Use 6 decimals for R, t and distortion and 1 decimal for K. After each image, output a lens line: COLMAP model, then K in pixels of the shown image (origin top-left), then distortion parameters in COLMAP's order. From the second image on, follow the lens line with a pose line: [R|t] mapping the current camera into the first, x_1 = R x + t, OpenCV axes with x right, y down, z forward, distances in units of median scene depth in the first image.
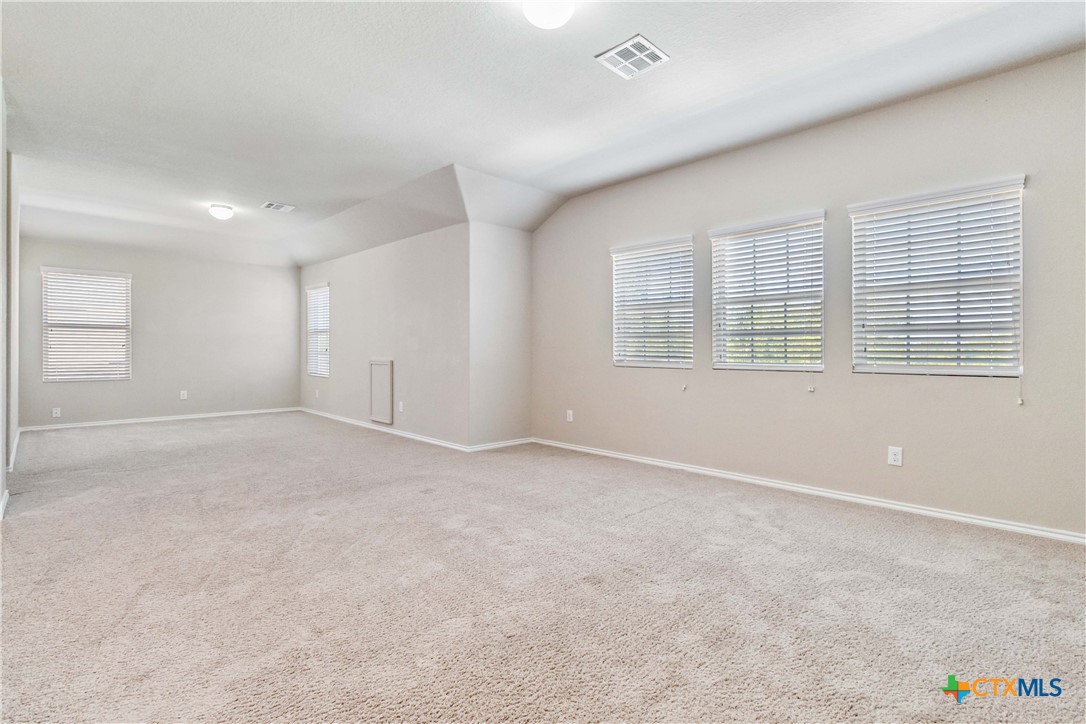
lens RADIAL K [[482.2, 0, 581.2], [0, 482.2, 358.1], [0, 0, 1]] dist [-0.000538, -0.000123]
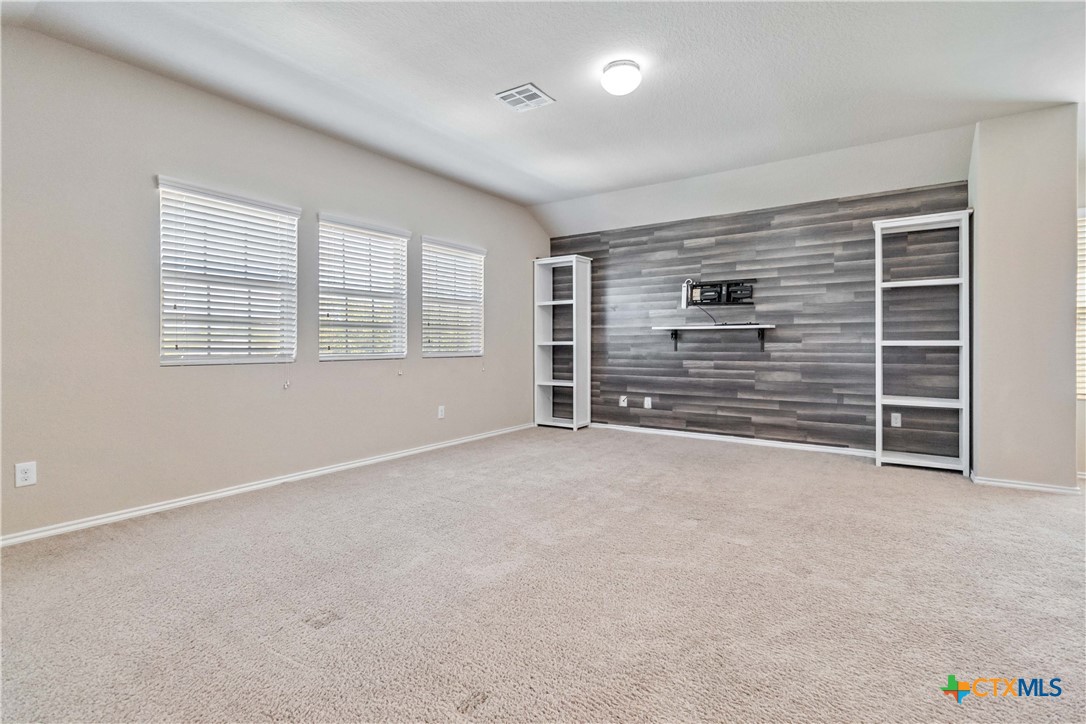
lens RADIAL K [[516.5, 0, 549.0], [0, 516.5, 358.6], [0, 0, 1]] dist [-0.000392, -0.000691]
pose [[-0.129080, -0.031896, 0.991121, -0.720658], [0.011668, 0.999365, 0.033681, -0.010043], [-0.991566, 0.015912, -0.128626, 0.641404]]
